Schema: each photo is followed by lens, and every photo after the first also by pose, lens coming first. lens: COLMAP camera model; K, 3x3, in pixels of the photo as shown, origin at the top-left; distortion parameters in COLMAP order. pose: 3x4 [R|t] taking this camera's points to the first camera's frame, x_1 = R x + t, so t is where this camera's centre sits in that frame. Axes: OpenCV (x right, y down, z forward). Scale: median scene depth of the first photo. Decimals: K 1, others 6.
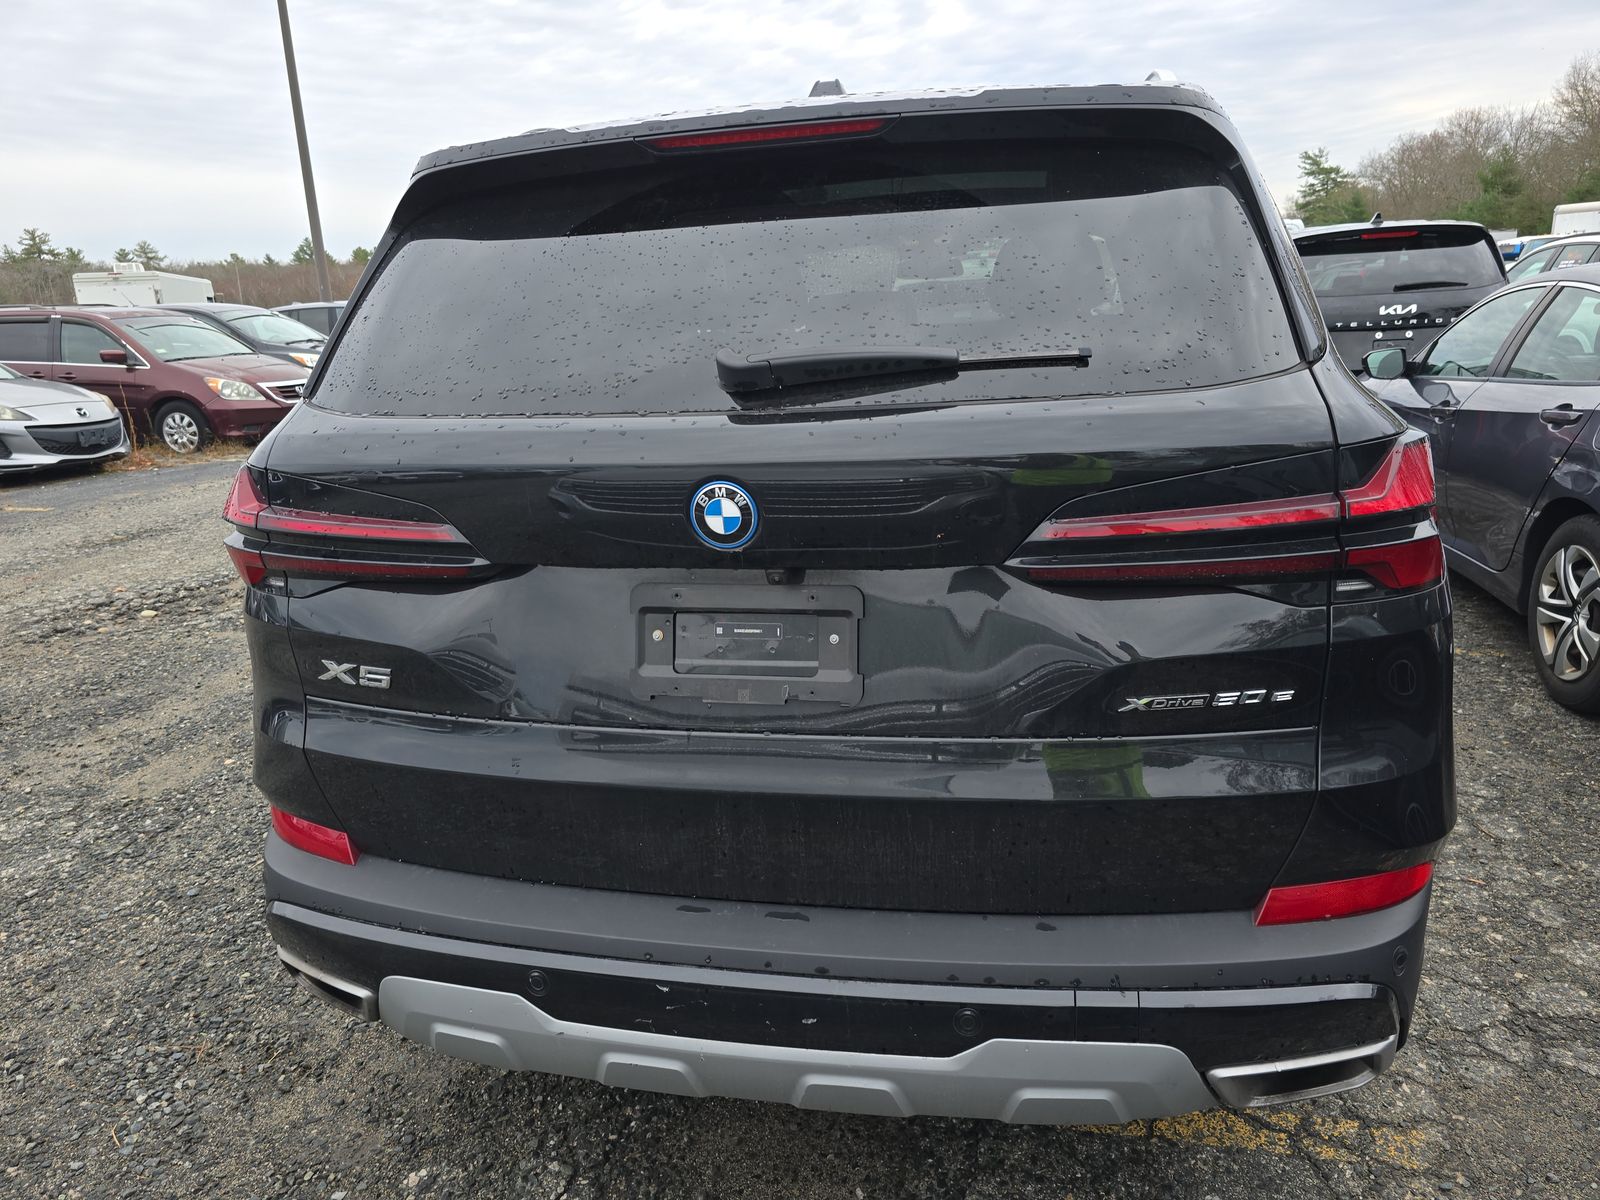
lens RADIAL K [[1083.2, 0, 800.0], [0, 1083.2, 600.0], [0, 0, 1]] dist [0.052068, -0.044638]
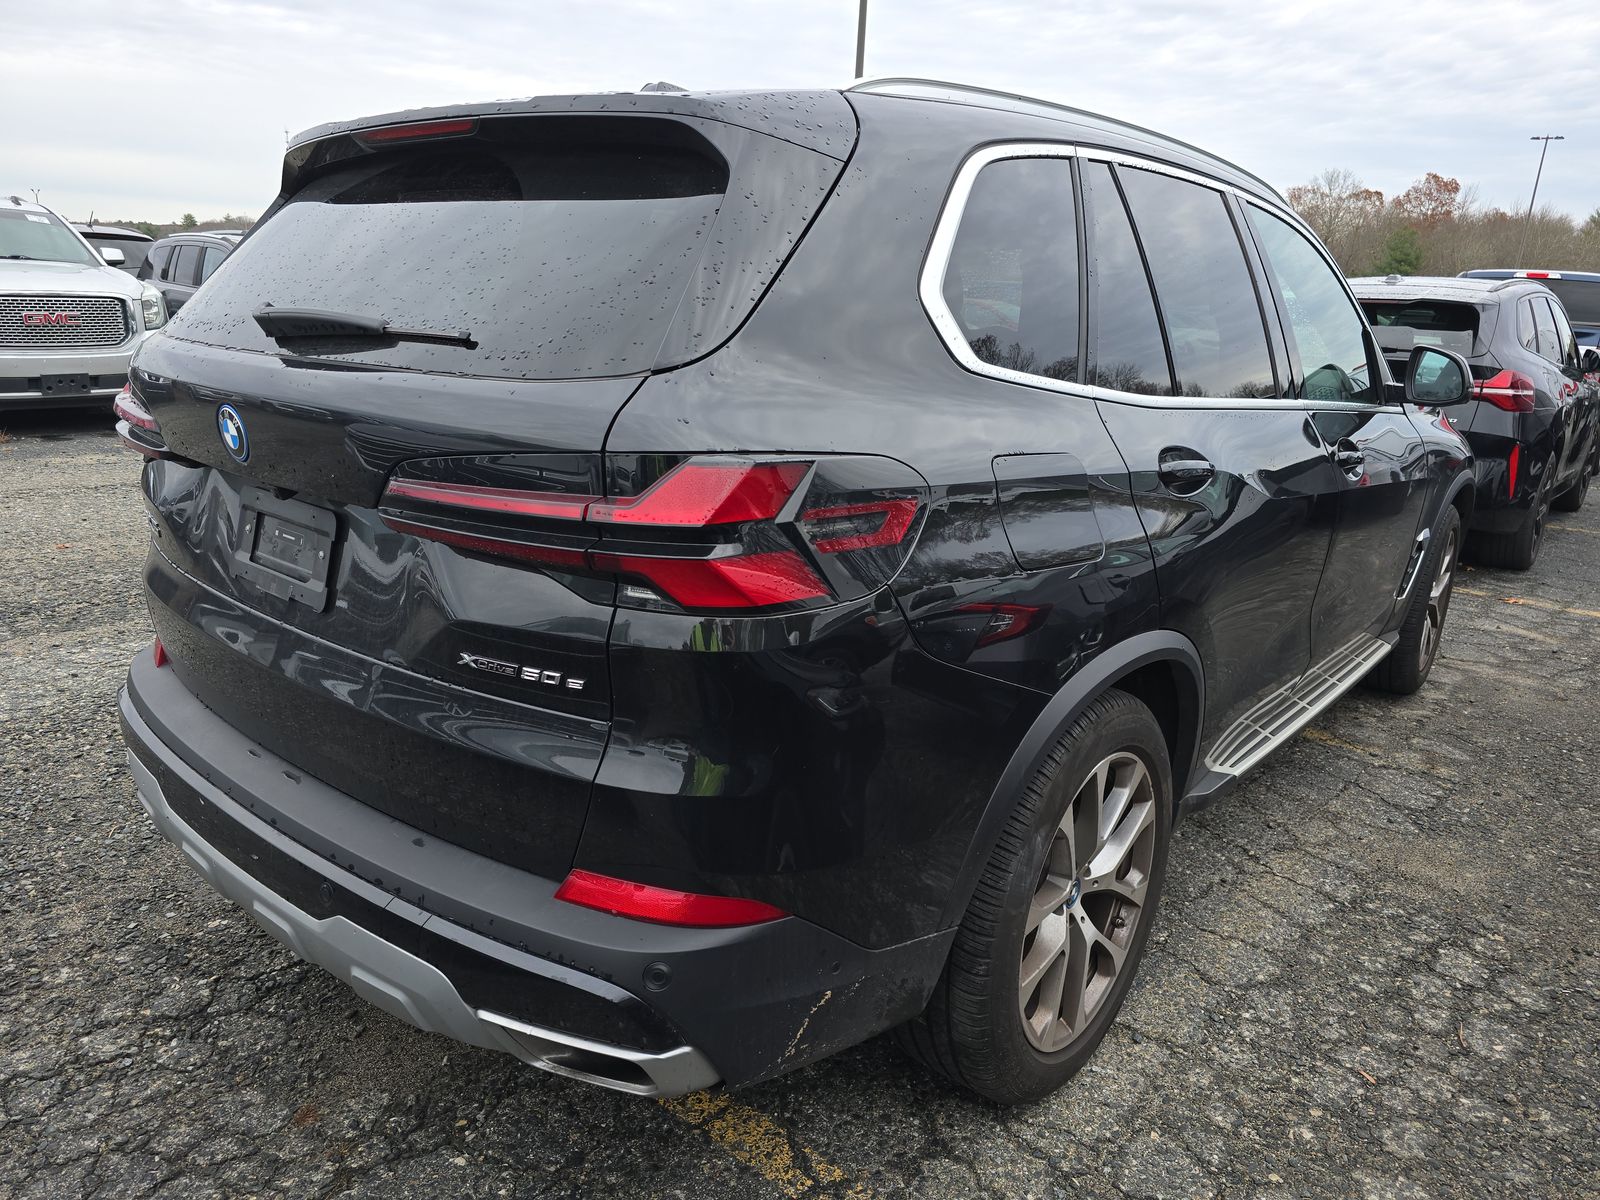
lens RADIAL K [[1083.2, 0, 800.0], [0, 1083.2, 600.0], [0, 0, 1]] dist [0.052068, -0.044638]
pose [[0.877154, 0.208503, -0.432582, 0.971733], [-0.205421, 0.977158, 0.054452, -0.083703], [0.434054, 0.041098, 0.899949, 0.141784]]
